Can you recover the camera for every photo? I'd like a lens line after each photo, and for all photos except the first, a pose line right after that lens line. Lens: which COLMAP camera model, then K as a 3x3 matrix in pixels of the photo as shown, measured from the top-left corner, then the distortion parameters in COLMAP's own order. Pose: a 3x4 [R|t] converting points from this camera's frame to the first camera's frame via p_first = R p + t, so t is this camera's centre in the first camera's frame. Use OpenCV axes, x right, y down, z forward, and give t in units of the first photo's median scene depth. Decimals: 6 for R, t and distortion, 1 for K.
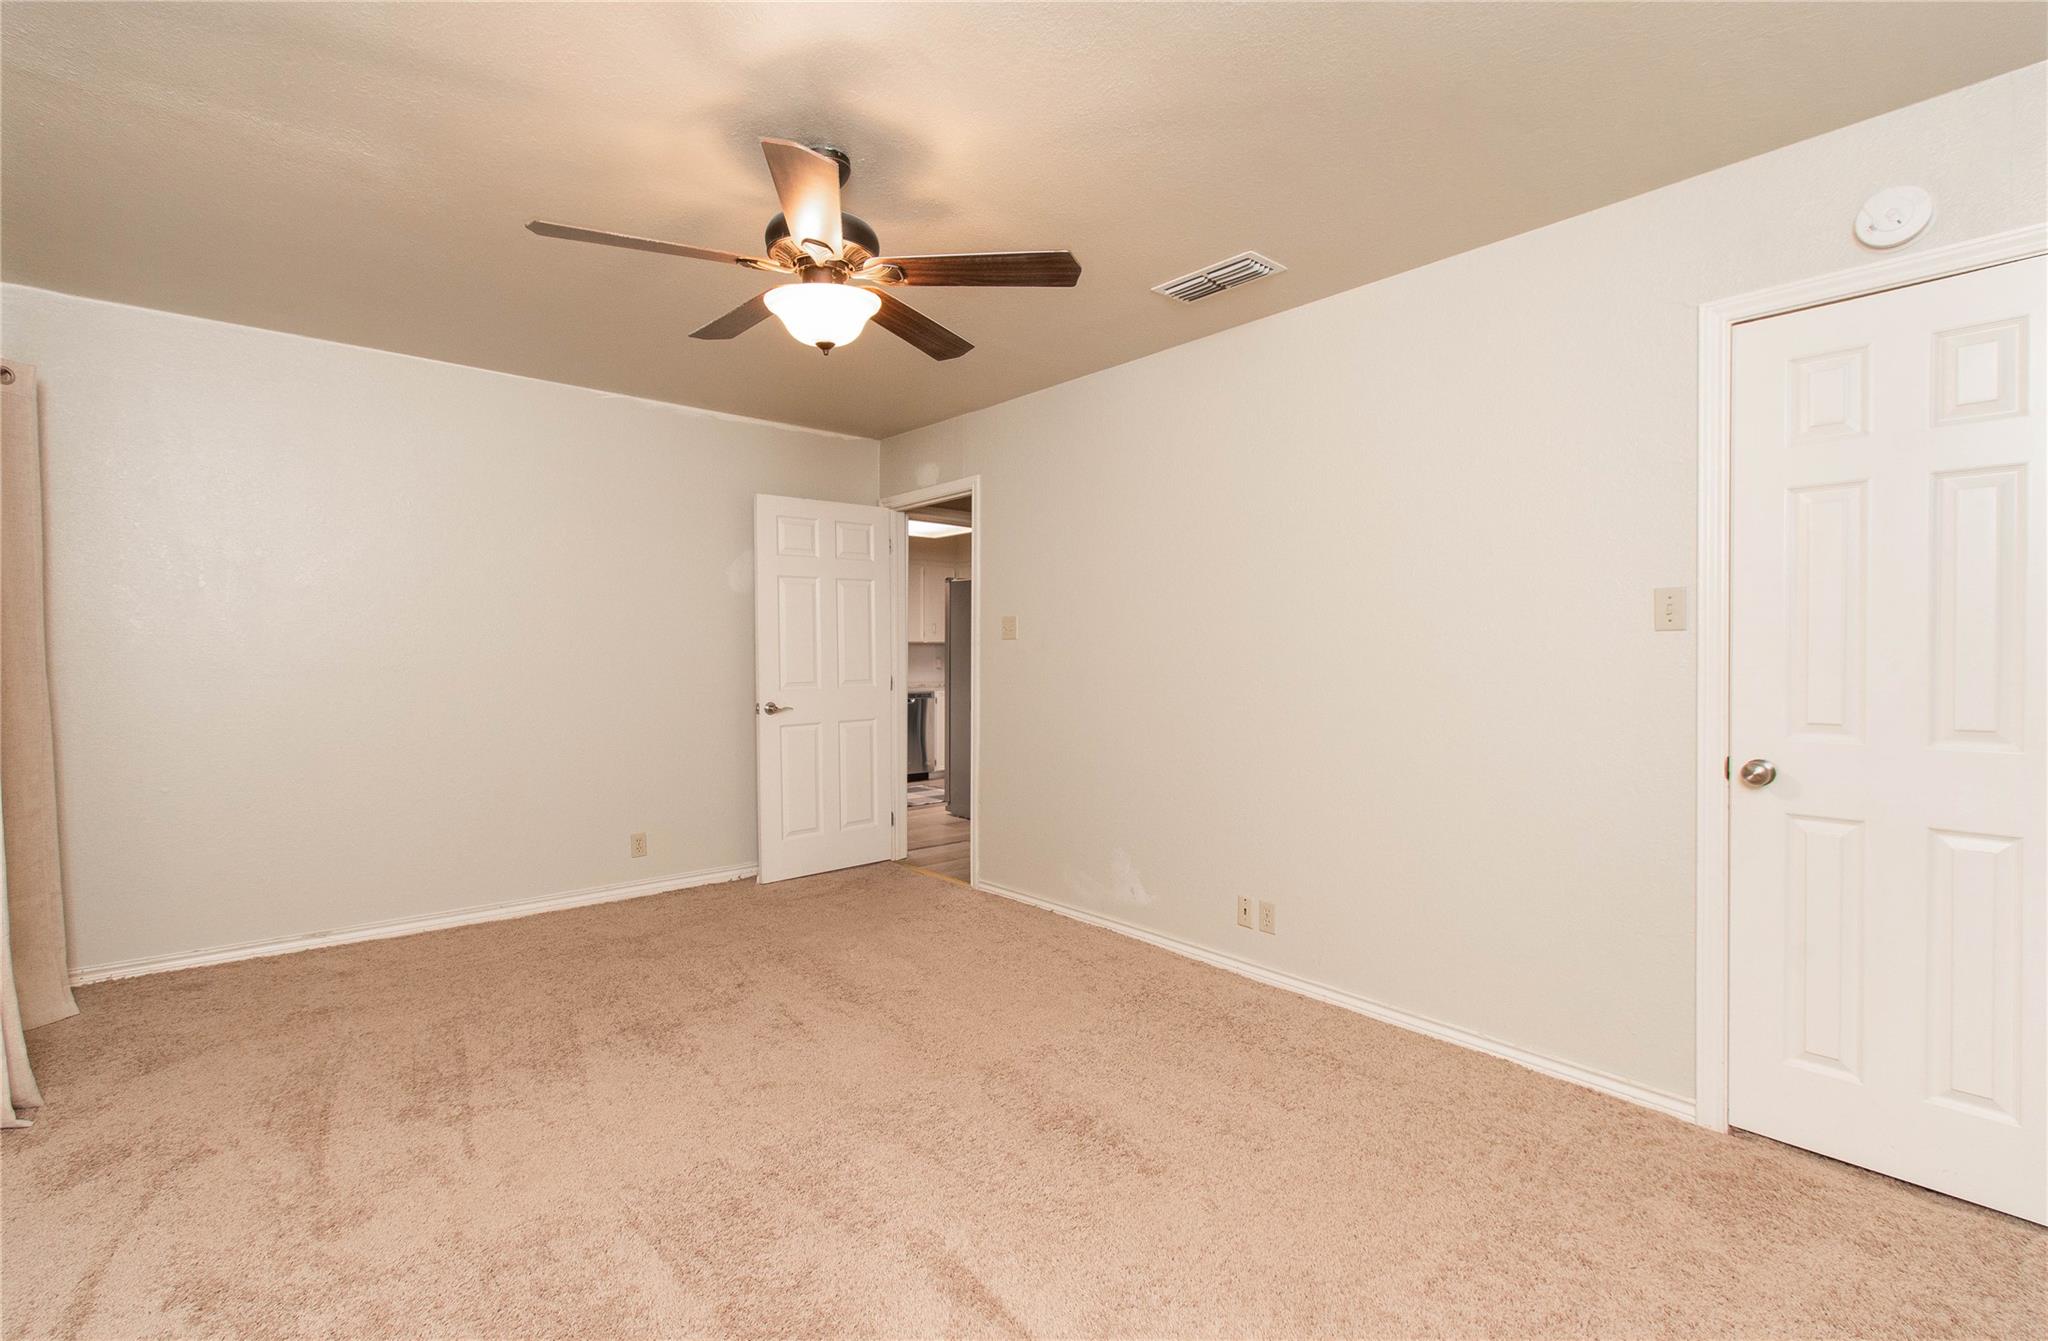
lens RADIAL K [[928.8, 0, 1024.0], [0, 928.8, 670.5], [0, 0, 1]] dist [0.013284, 0.000088]
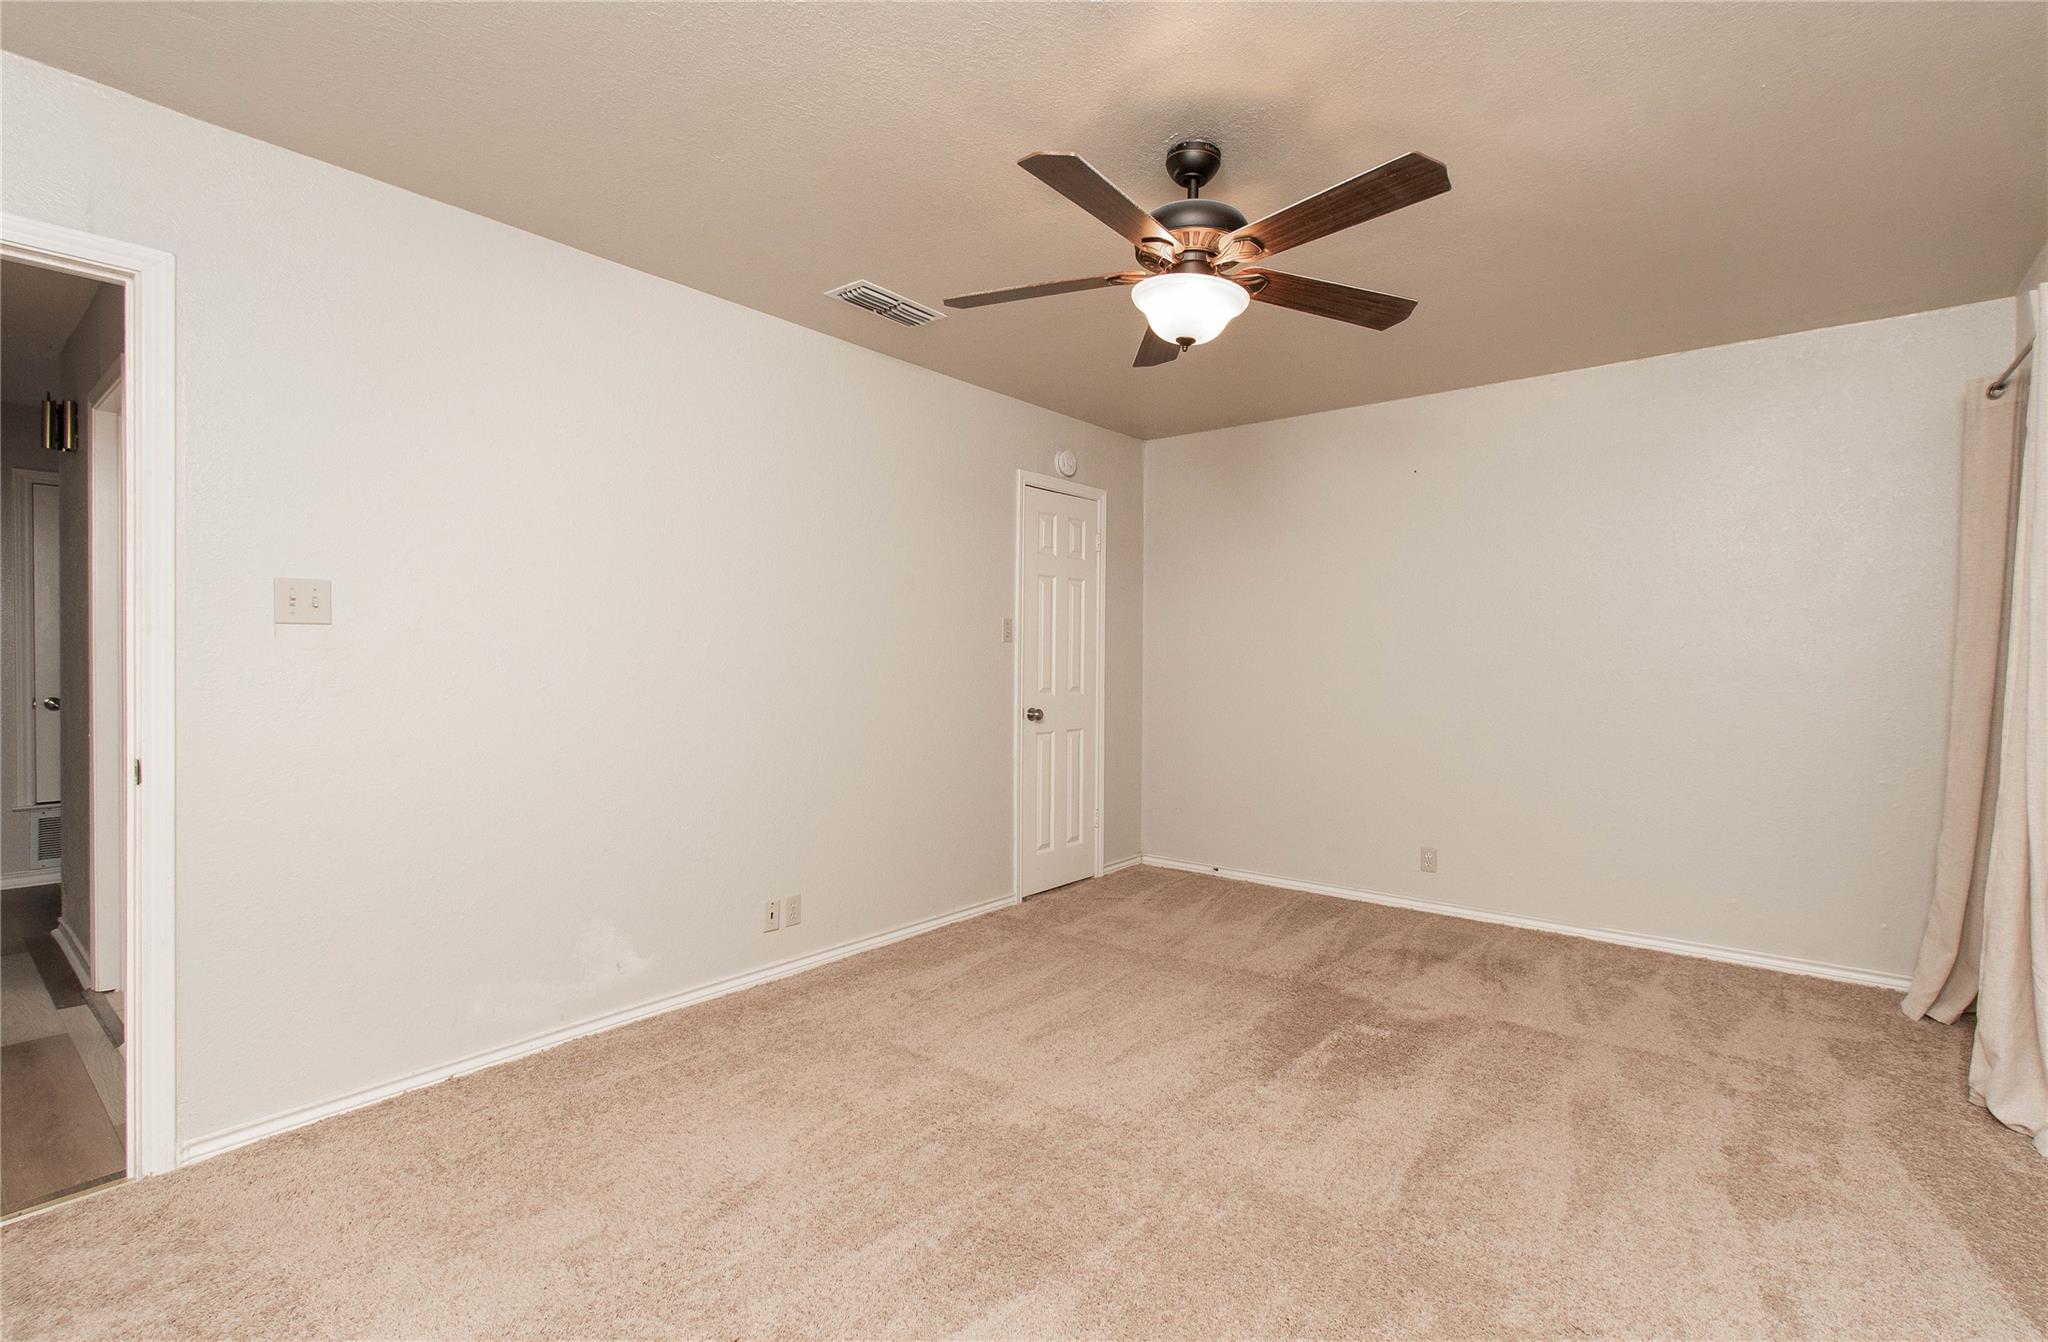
lens RADIAL K [[928.8, 0, 1024.0], [0, 928.8, 671.0], [0, 0, 1]] dist [0.013284, 0.000088]
pose [[-0.172006, -0.024113, 0.984801, -1.028255], [0.008016, 0.999633, 0.025876, -0.030439], [-0.985063, 0.012345, -0.171750, 1.205225]]
